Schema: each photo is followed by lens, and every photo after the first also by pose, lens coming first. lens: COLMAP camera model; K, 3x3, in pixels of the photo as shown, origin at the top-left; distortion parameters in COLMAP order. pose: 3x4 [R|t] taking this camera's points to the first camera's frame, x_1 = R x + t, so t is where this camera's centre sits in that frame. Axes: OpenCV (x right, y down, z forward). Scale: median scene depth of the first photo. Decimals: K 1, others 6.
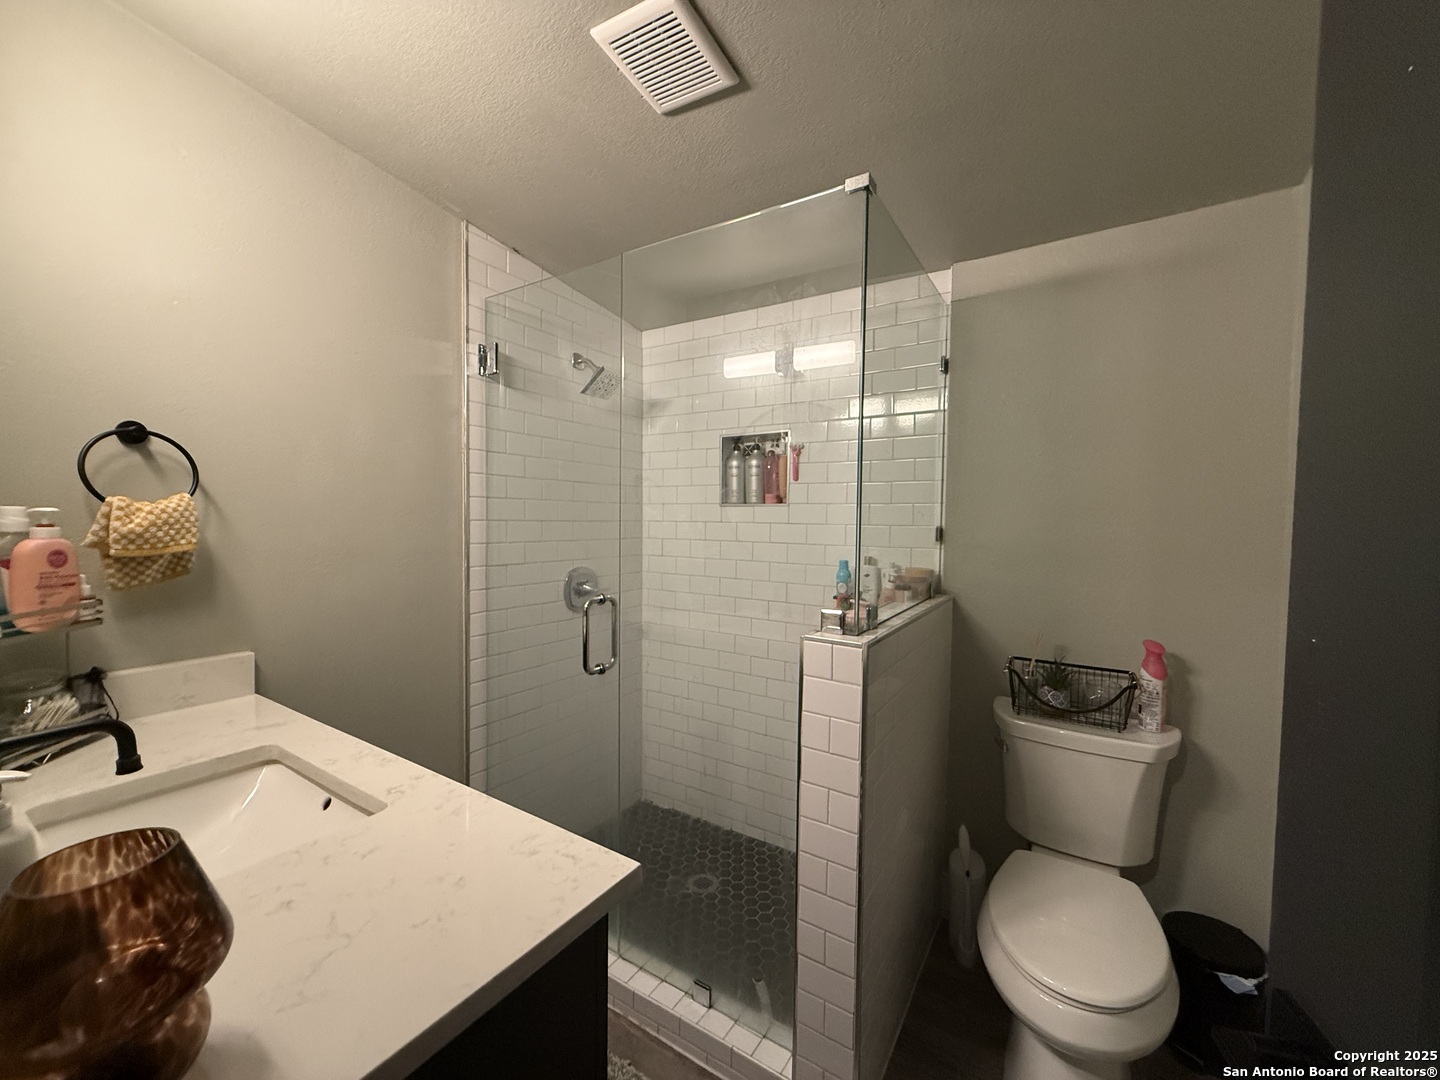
lens RADIAL K [[574.2, 0, 718.2], [0, 574.2, 540.0], [0, 0, 1]] dist [-0.000455, -0.000317]
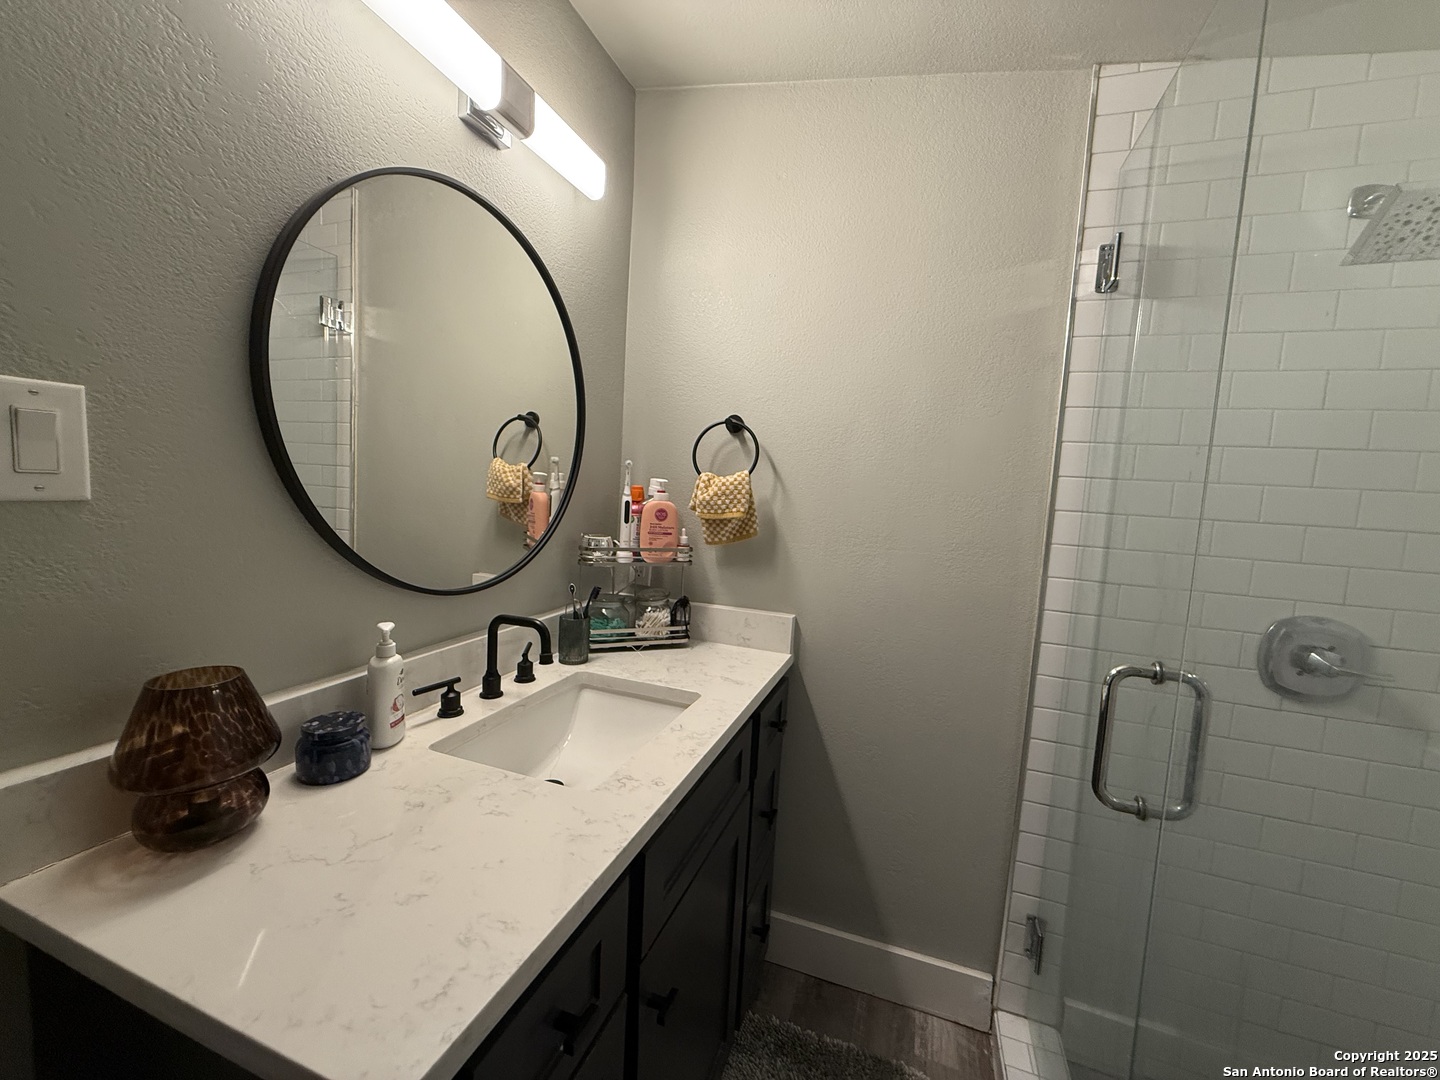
lens RADIAL K [[574.2, 0, 718.2], [0, 574.2, 540.0], [0, 0, 1]] dist [-0.000455, -0.000317]
pose [[0.226309, 0.089152, -0.969967, 0.243455], [-0.090830, 0.993395, 0.070113, -0.015756], [0.969811, 0.072235, 0.232912, 0.689170]]
